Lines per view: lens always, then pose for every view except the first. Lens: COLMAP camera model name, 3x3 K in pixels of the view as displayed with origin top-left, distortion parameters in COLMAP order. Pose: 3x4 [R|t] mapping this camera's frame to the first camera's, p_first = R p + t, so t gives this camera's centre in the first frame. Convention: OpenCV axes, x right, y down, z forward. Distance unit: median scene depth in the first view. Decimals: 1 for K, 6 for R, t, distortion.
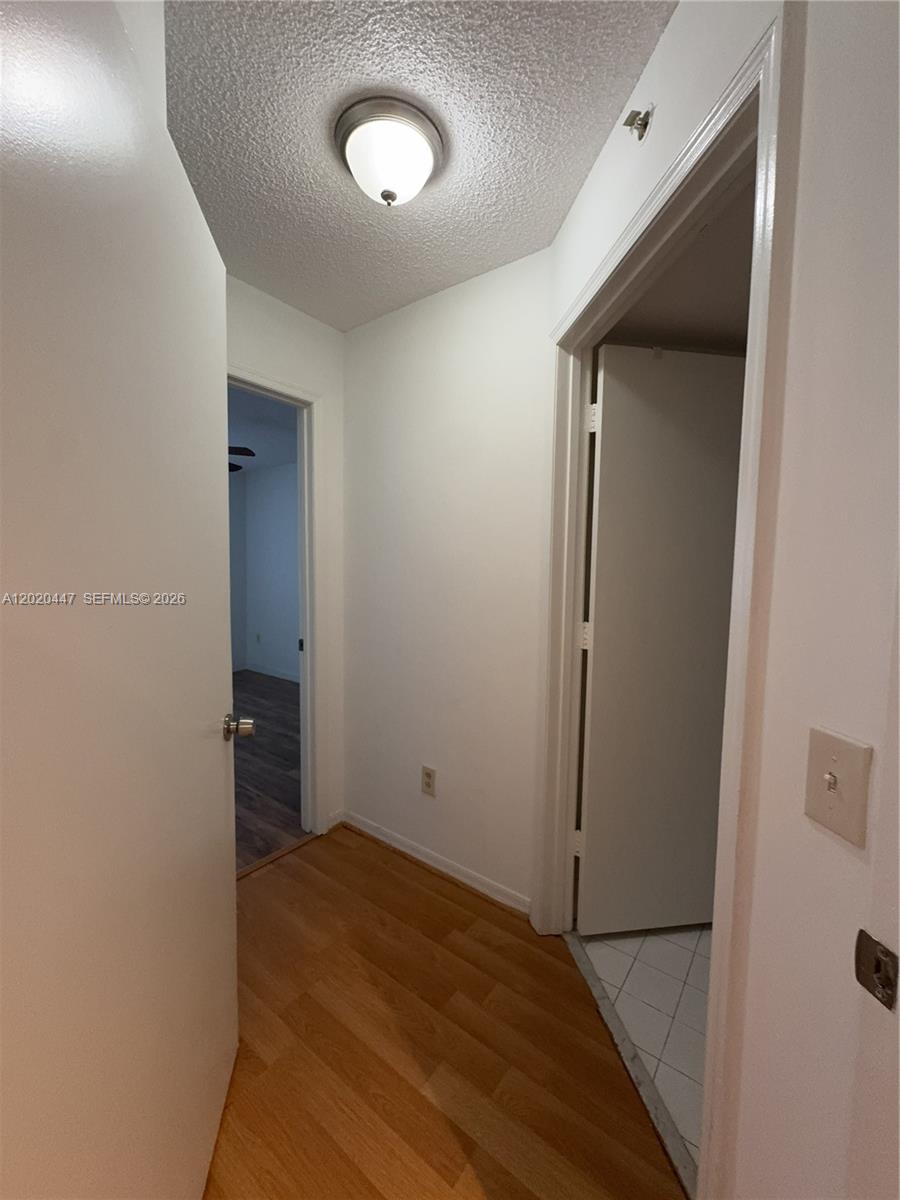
lens RADIAL K [[479.1, 0, 450.0], [0, 479.1, 600.0], [0, 0, 1]] dist [-0.002230, 0.000516]
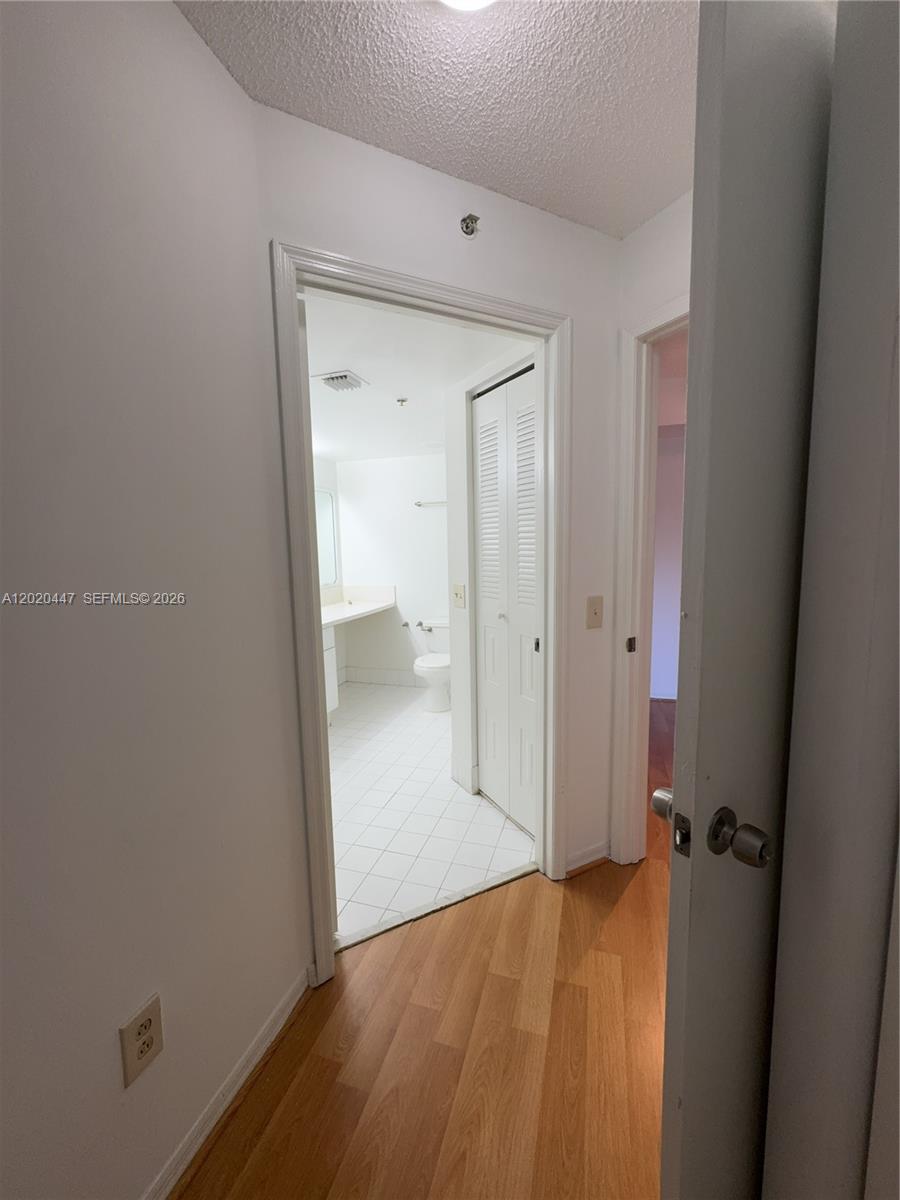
lens RADIAL K [[479.1, 0, 450.0], [0, 479.1, 600.0], [0, 0, 1]] dist [-0.002230, 0.000516]
pose [[-0.338665, -0.113871, 0.933991, -0.839182], [0.081990, 0.985302, 0.149856, -0.107965], [-0.937328, 0.127328, -0.324351, 1.365684]]
